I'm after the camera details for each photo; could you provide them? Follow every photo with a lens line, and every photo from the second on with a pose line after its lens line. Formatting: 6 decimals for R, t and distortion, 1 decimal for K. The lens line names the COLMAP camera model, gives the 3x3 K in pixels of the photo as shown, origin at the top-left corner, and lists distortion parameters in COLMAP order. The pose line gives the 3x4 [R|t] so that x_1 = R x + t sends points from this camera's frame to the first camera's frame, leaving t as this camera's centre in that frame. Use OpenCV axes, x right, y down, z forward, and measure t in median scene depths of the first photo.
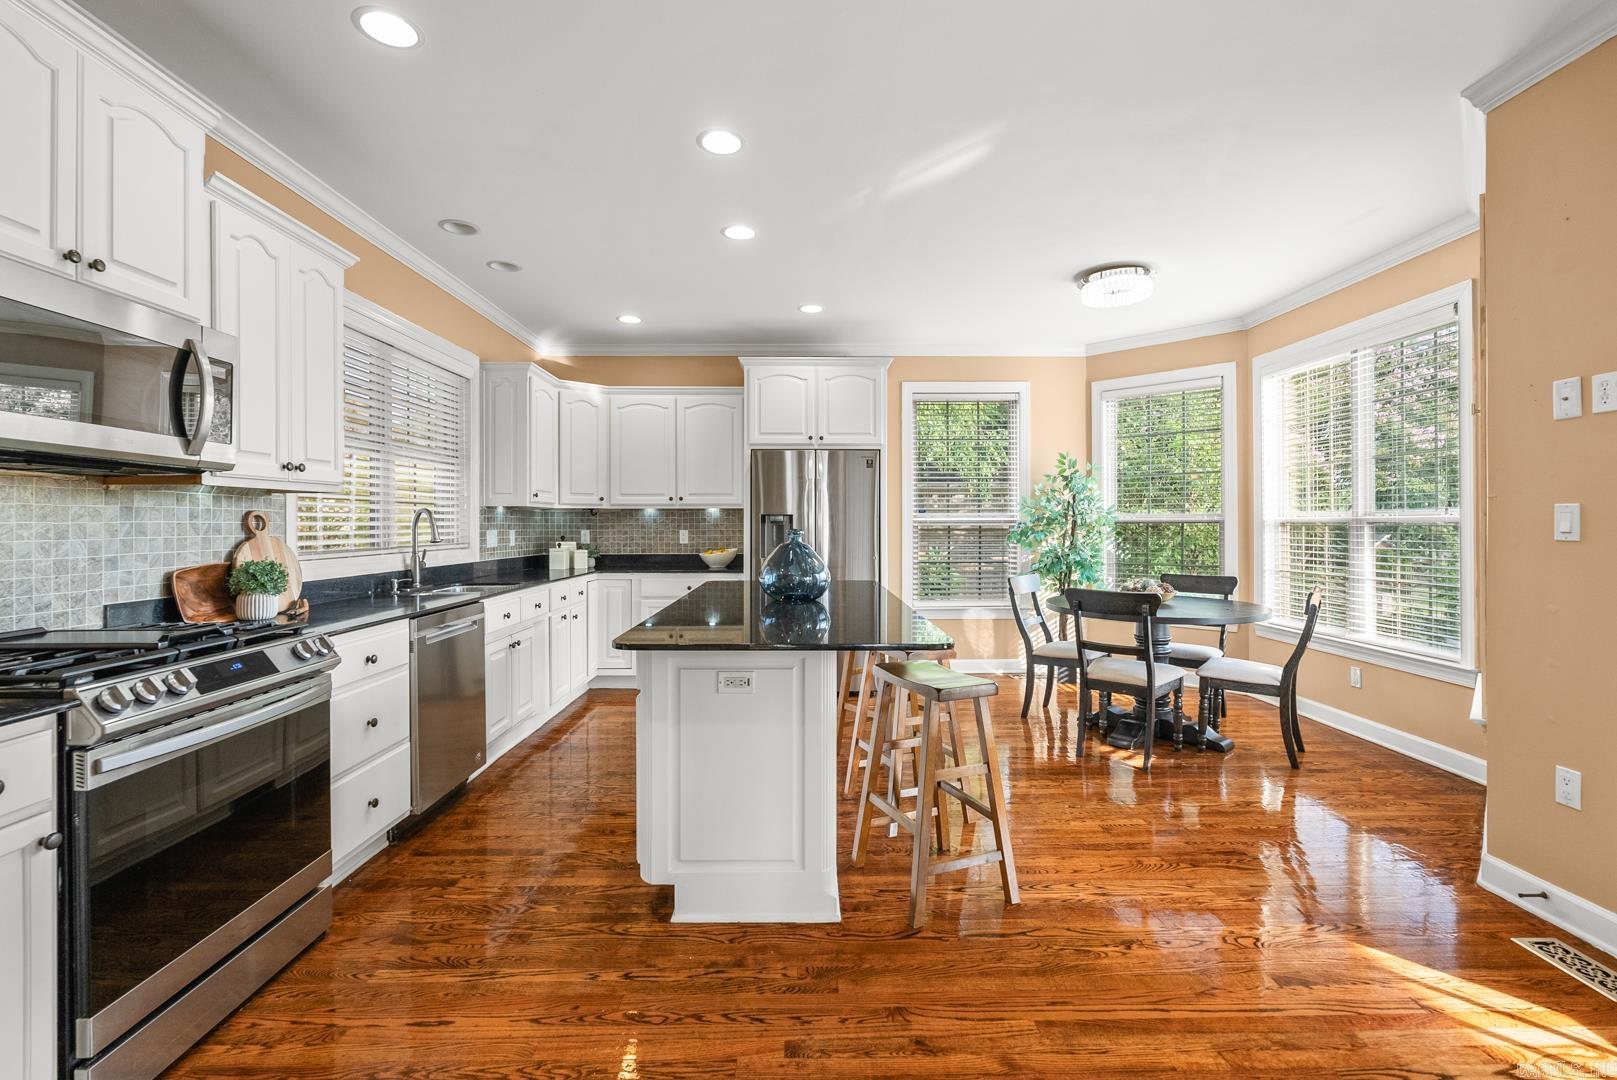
lens RADIAL K [[722.8, 0, 808.9], [0, 722.8, 517.7], [0, 0, 1]] dist [-0.008638, 0.000092]
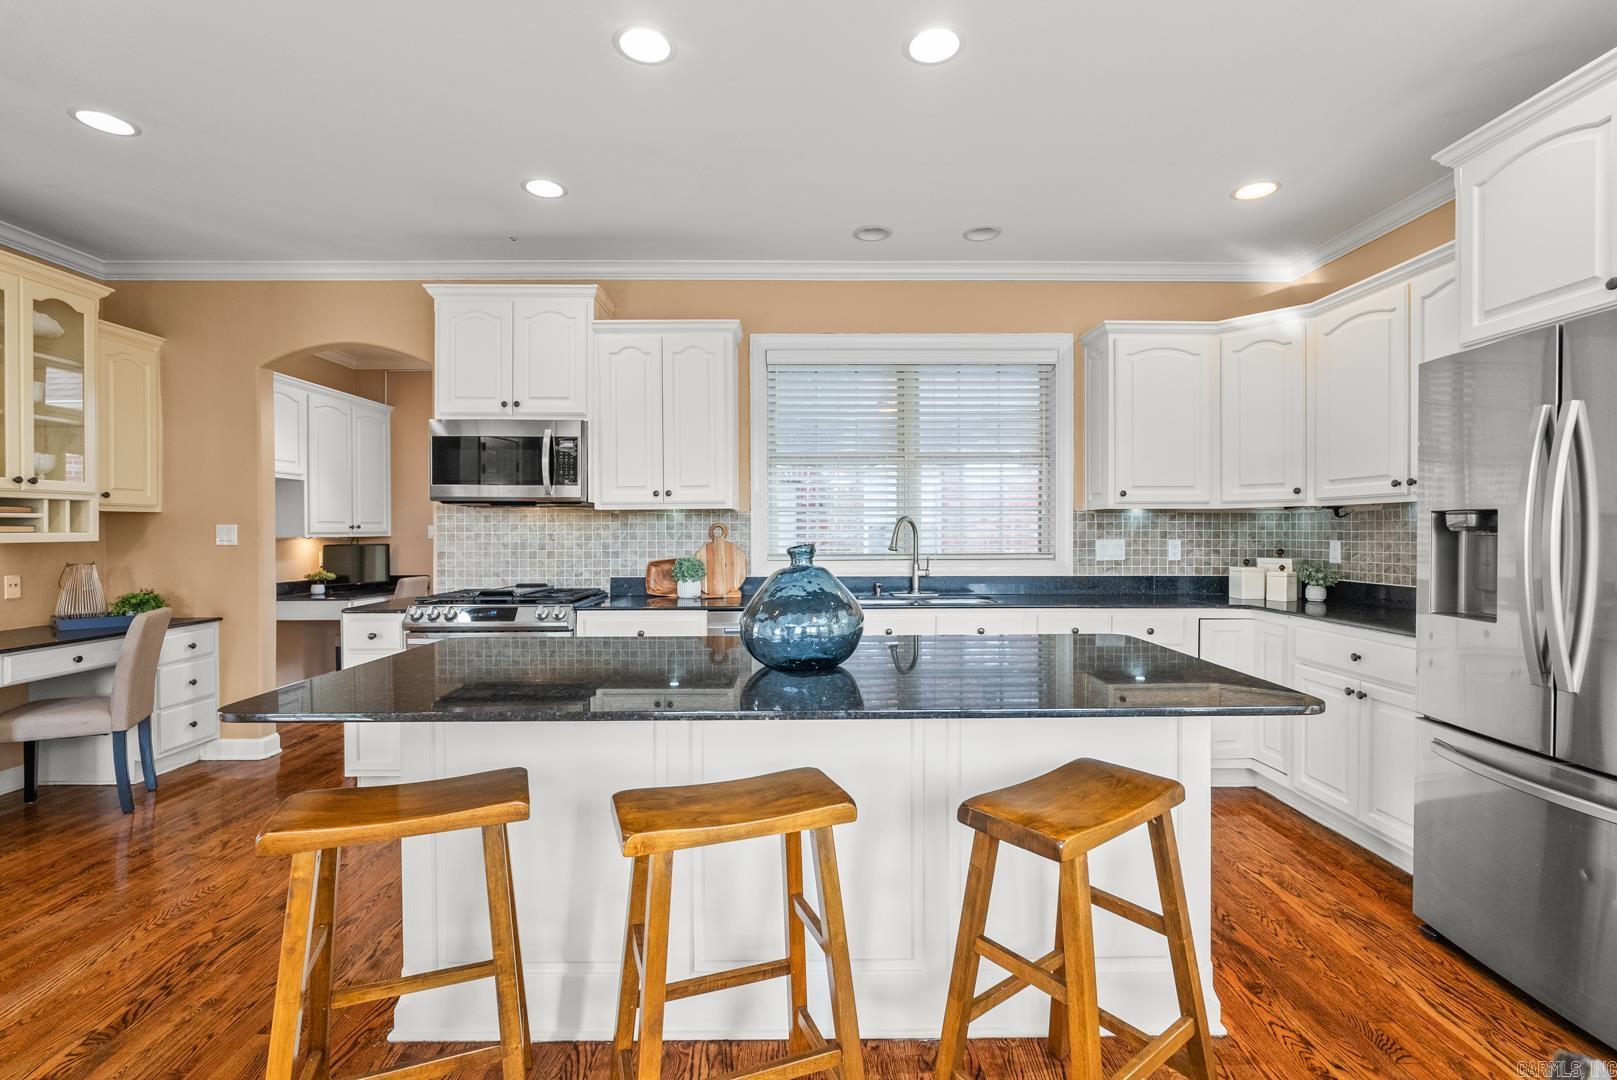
lens RADIAL K [[716.6, 0, 807.9], [0, 716.6, 533.0], [0, 0, 1]] dist [-0.007638, 0.000023]
pose [[-0.006488, 0.003788, -0.999972, 0.459612], [0.010921, 0.999933, 0.003717, 0.004224], [0.999919, -0.010896, -0.006529, 0.828749]]
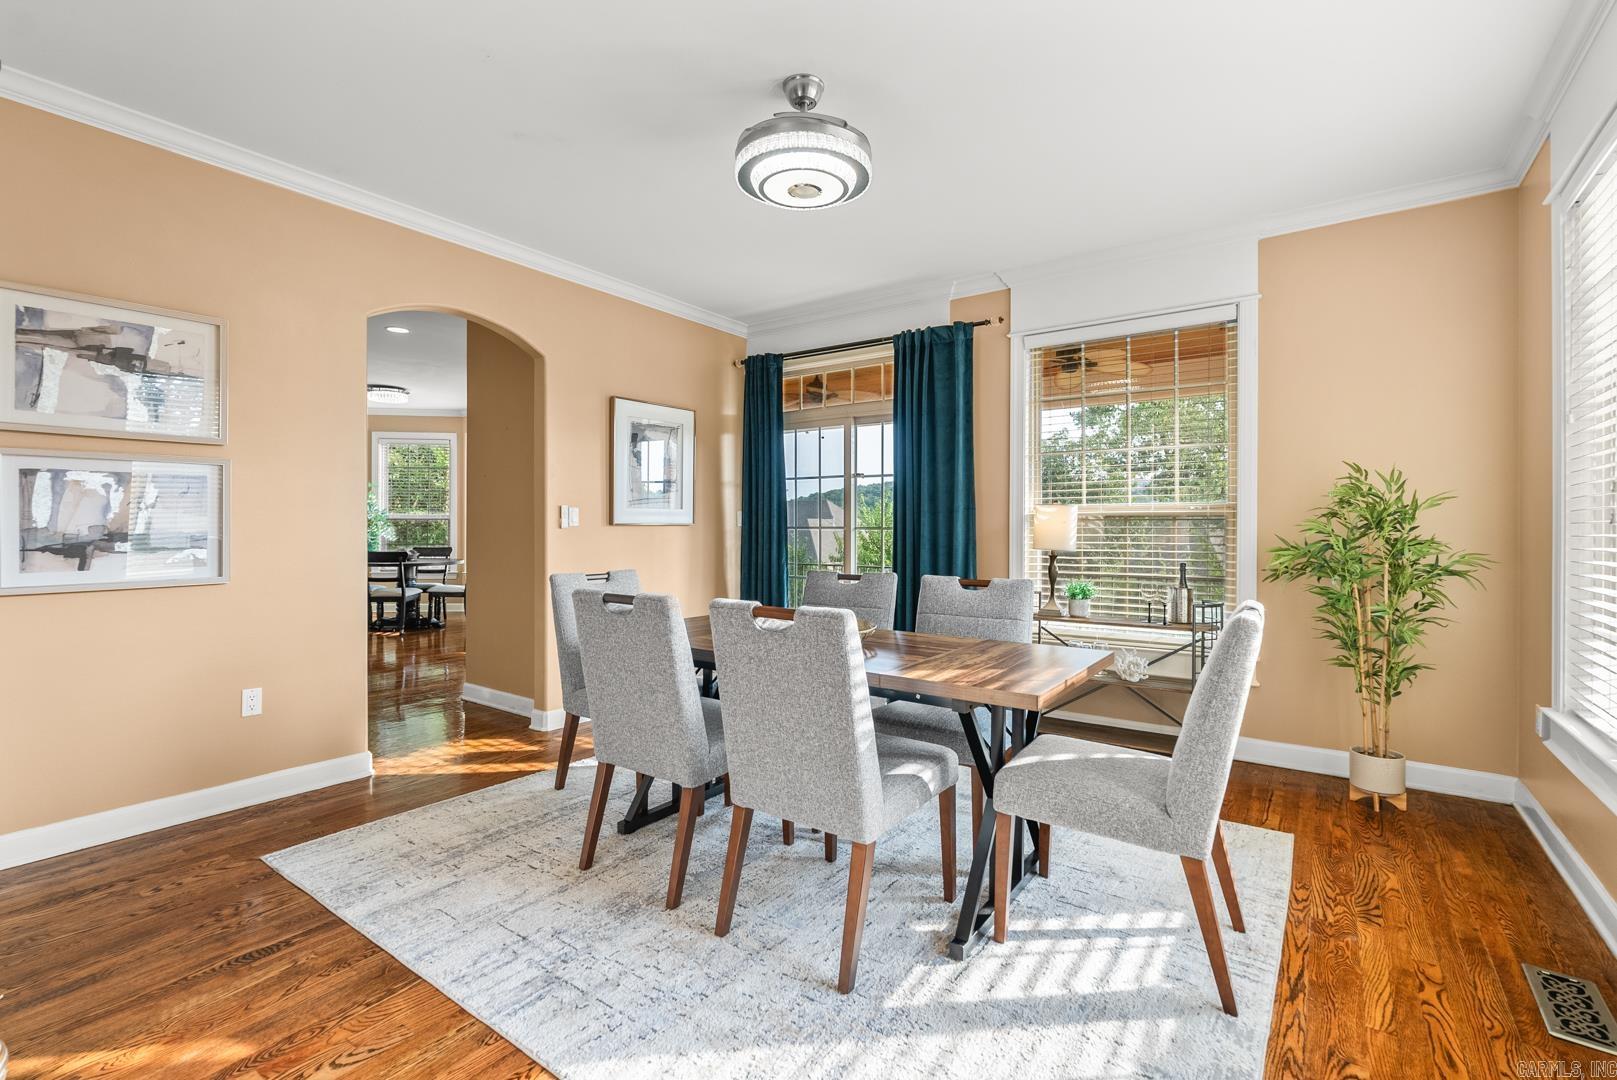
lens RADIAL K [[725.0, 0, 807.9], [0, 725.0, 528.5], [0, 0, 1]] dist [-0.003239, 0.000387]
pose [[0.598659, 0.001888, 0.801002, -0.489559], [-0.012997, 0.999888, 0.007358, 0.005177], [-0.800899, -0.014815, 0.598617, -1.151768]]
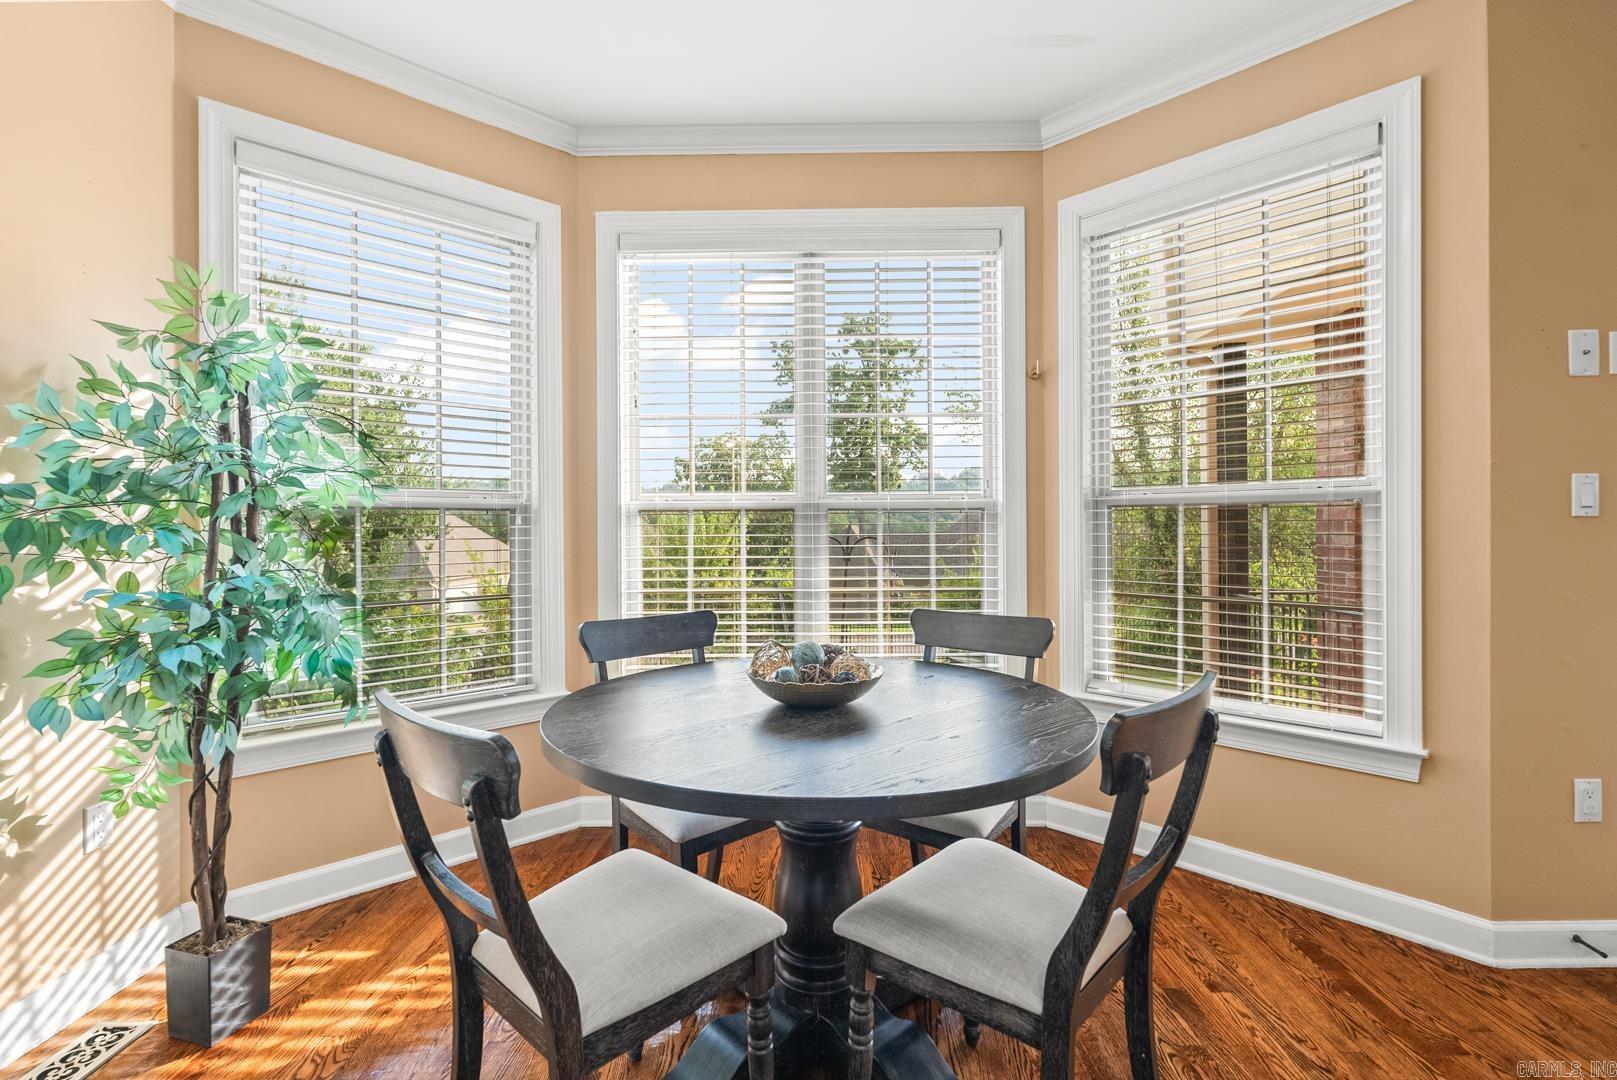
lens RADIAL K [[725.0, 0, 807.9], [0, 725.0, 528.5], [0, 0, 1]] dist [-0.003239, 0.000387]
pose [[0.028325, 0.000410, 0.999599, 0.087642], [-0.001542, 0.999999, -0.000367, 0.026838], [-0.999598, -0.001531, 0.028326, 1.068809]]
